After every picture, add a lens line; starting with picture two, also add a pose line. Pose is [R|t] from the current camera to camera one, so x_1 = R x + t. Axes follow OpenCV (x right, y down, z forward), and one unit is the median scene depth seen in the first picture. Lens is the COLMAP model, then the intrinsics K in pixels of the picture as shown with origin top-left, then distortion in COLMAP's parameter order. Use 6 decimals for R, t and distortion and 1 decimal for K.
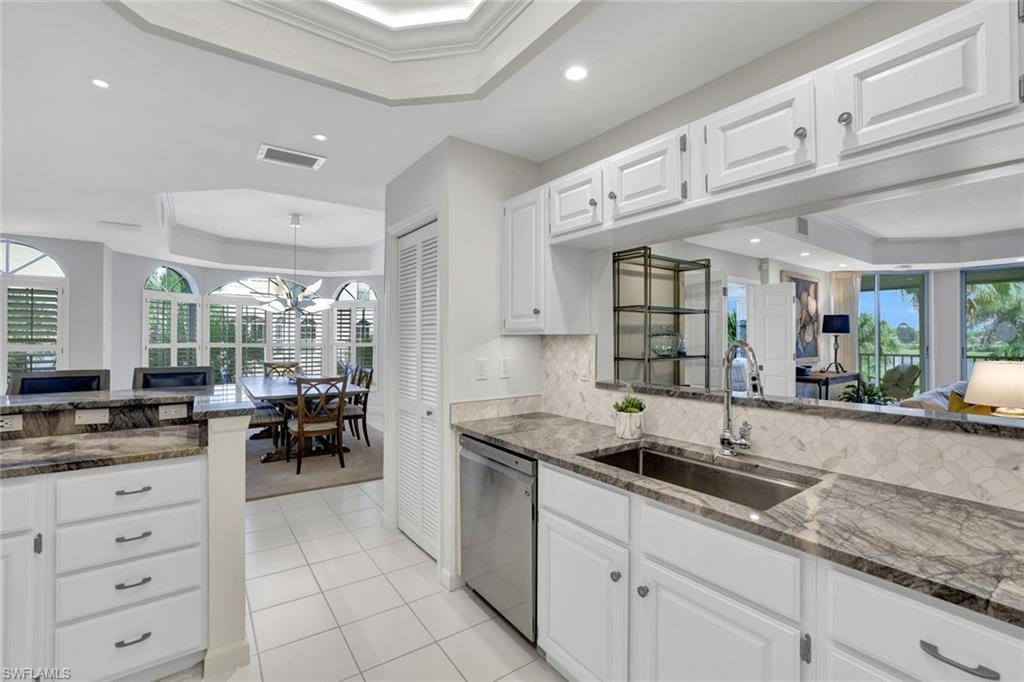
lens RADIAL K [[446.8, 0, 509.1], [0, 446.8, 332.1], [0, 0, 1]] dist [-0.018657, 0.000332]
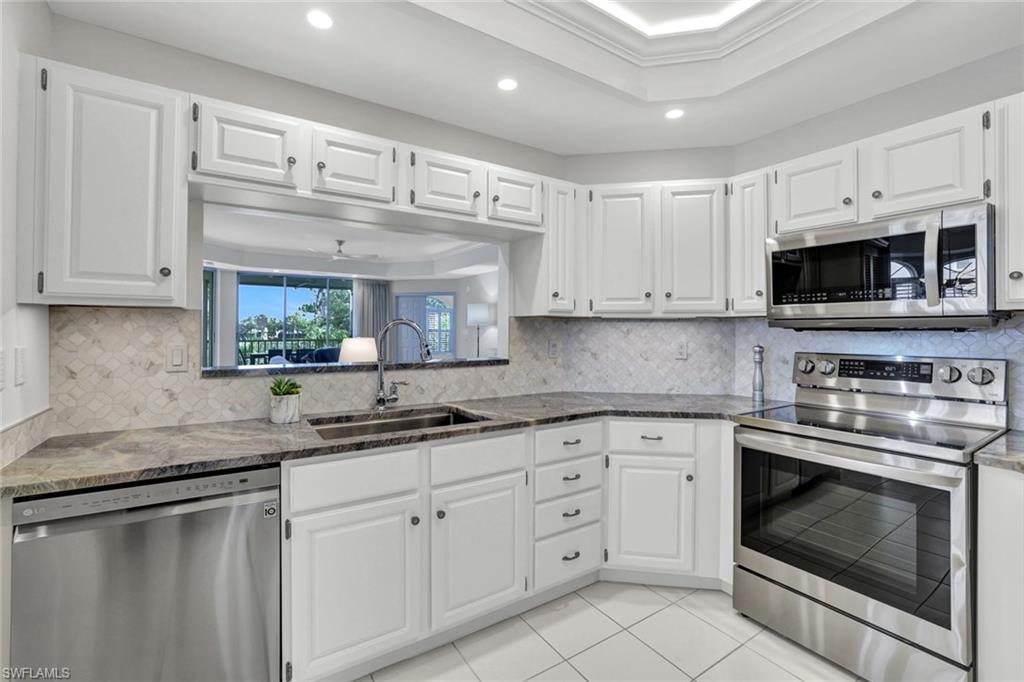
lens RADIAL K [[442.8, 0, 508.5], [0, 442.8, 325.0], [0, 0, 1]] dist [-0.002419, 0.000288]
pose [[0.050778, 0.011396, 0.998645, -0.762548], [-0.015872, 0.999818, -0.010602, 0.044002], [-0.998584, -0.015312, 0.050949, 0.598972]]
